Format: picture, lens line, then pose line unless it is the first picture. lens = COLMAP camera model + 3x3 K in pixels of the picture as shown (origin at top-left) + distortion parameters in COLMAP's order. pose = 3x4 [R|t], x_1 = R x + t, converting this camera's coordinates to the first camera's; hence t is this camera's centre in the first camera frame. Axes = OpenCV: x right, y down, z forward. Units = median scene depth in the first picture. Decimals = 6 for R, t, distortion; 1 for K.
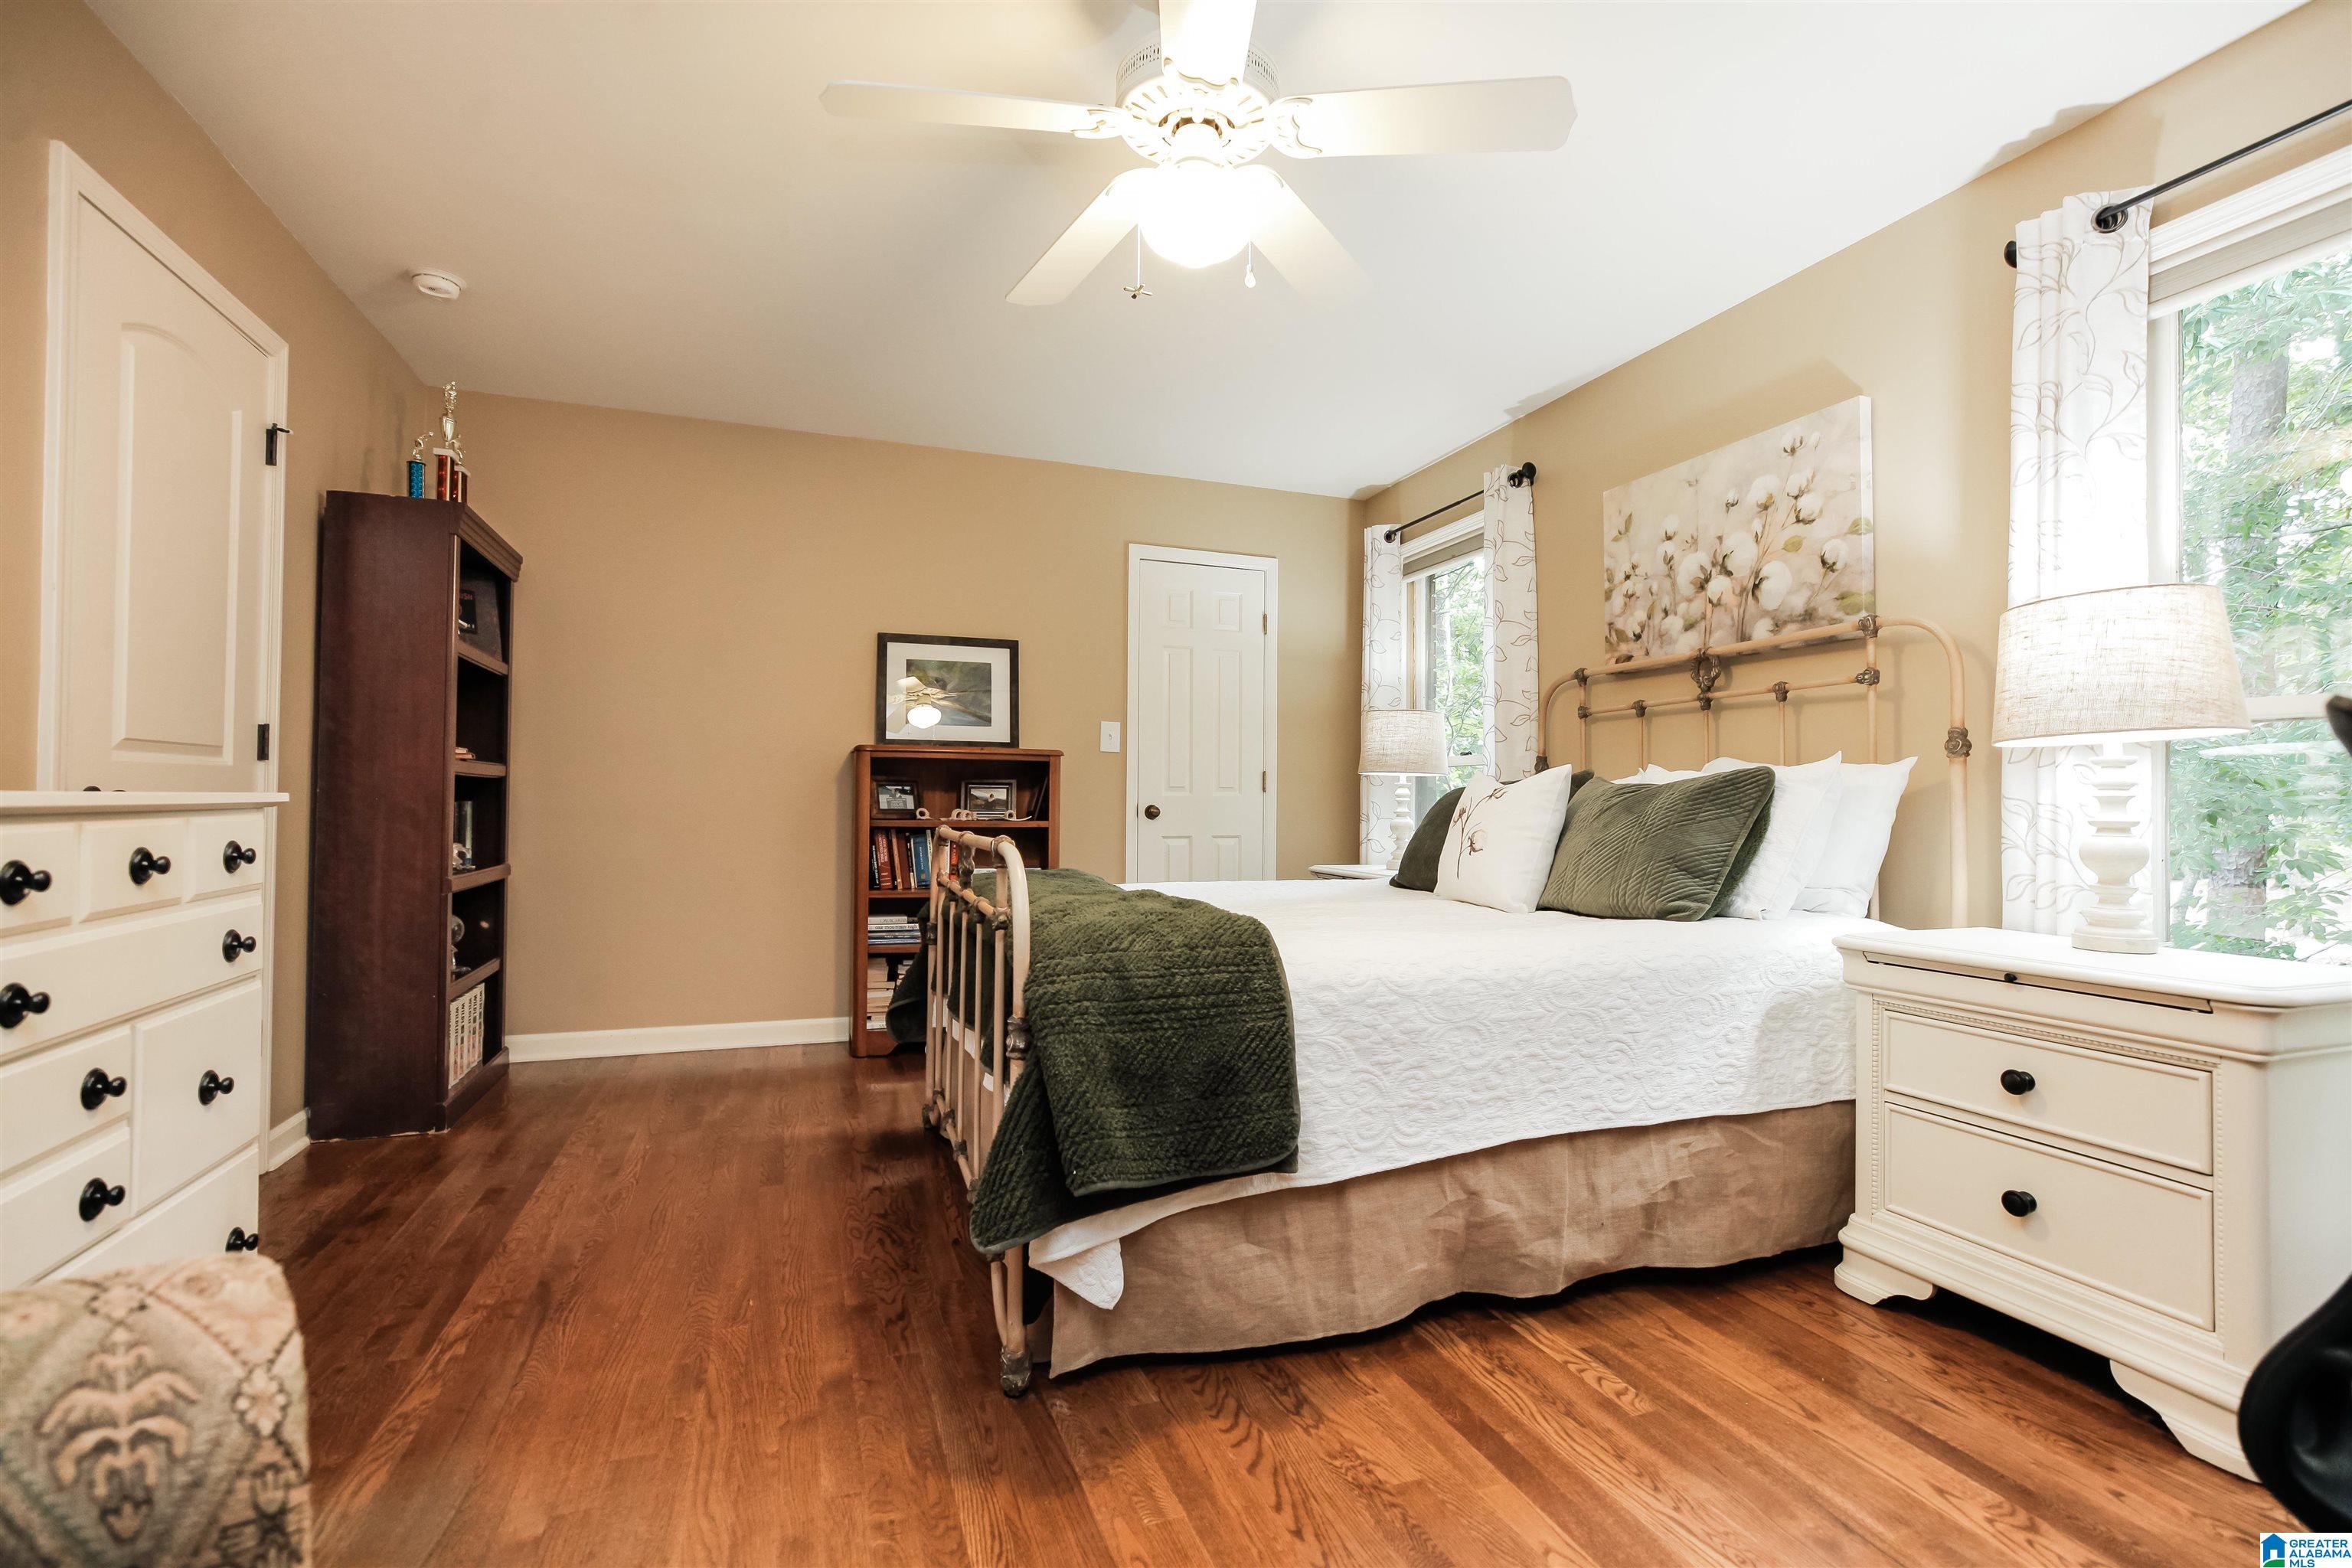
lens RADIAL K [[1074.4, 0, 1176.0], [0, 1074.4, 784.0], [0, 0, 1]] dist [-0.020535, 0.000650]
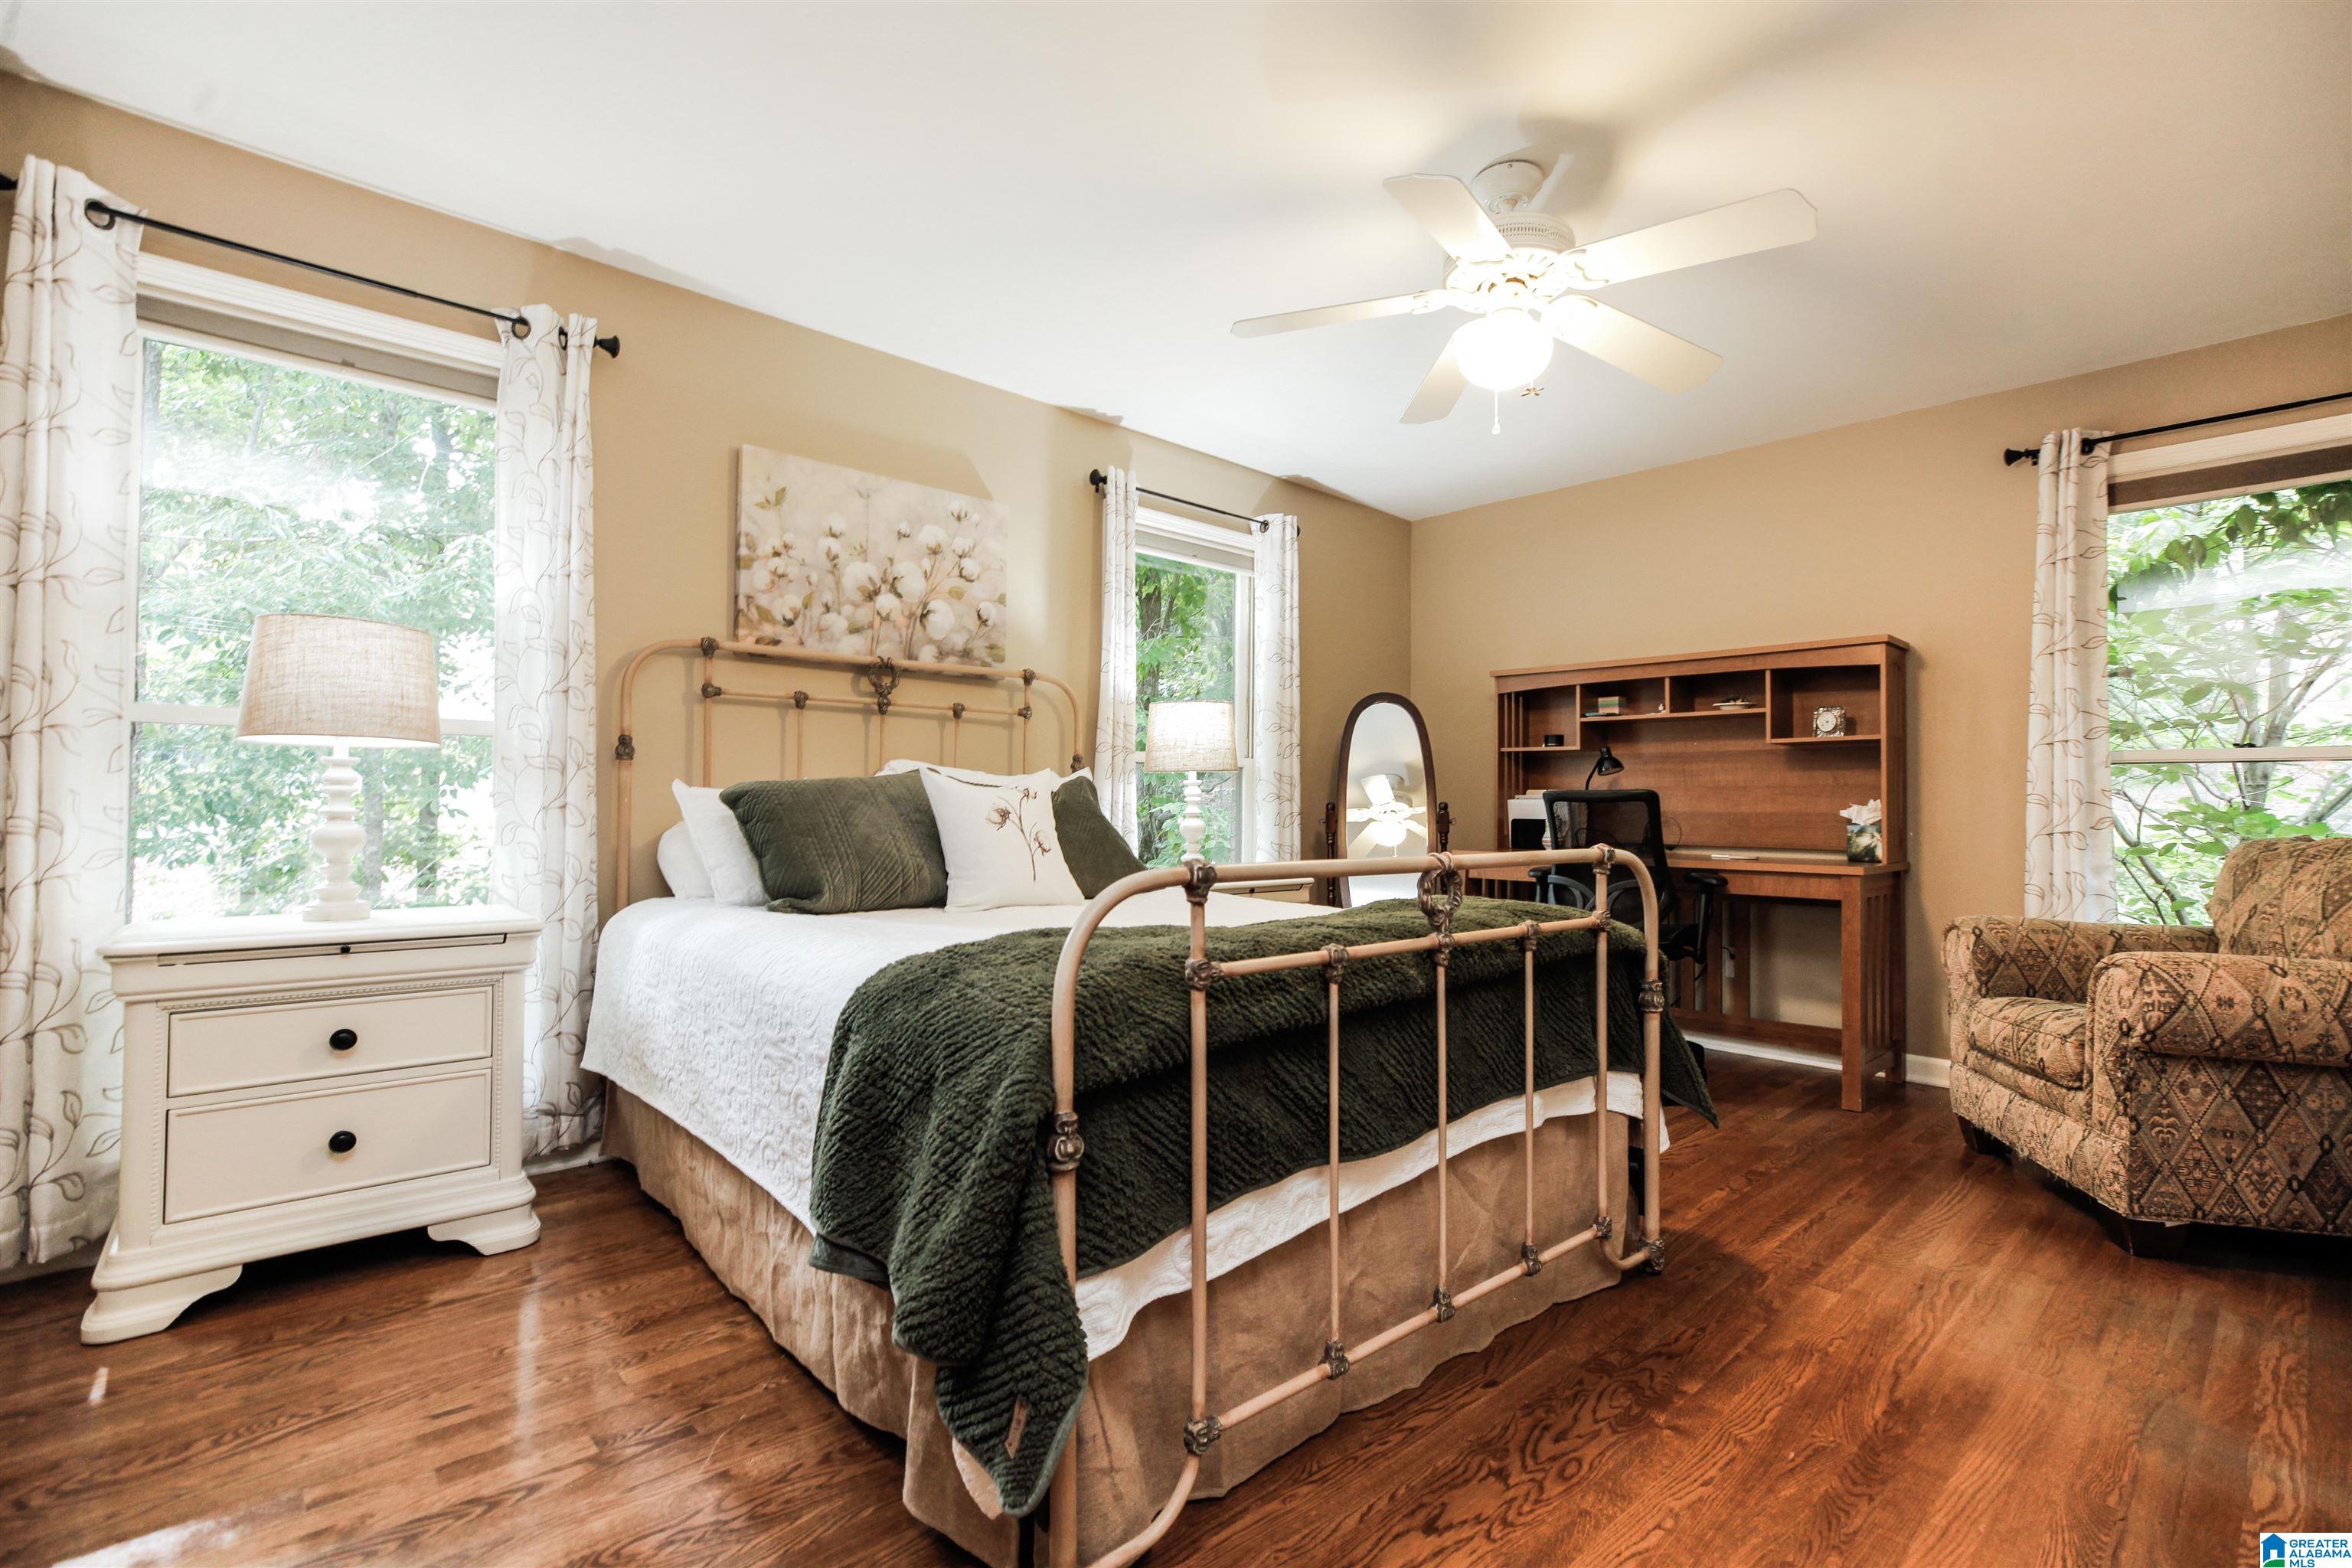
lens RADIAL K [[1074.4, 0, 1176.0], [0, 1074.4, 784.0], [0, 0, 1]] dist [-0.020535, 0.000650]
pose [[-0.394828, 0.006011, 0.918735, -0.619176], [-0.030003, 0.999361, -0.019432, 0.013901], [-0.918265, -0.035237, -0.394395, 1.149240]]
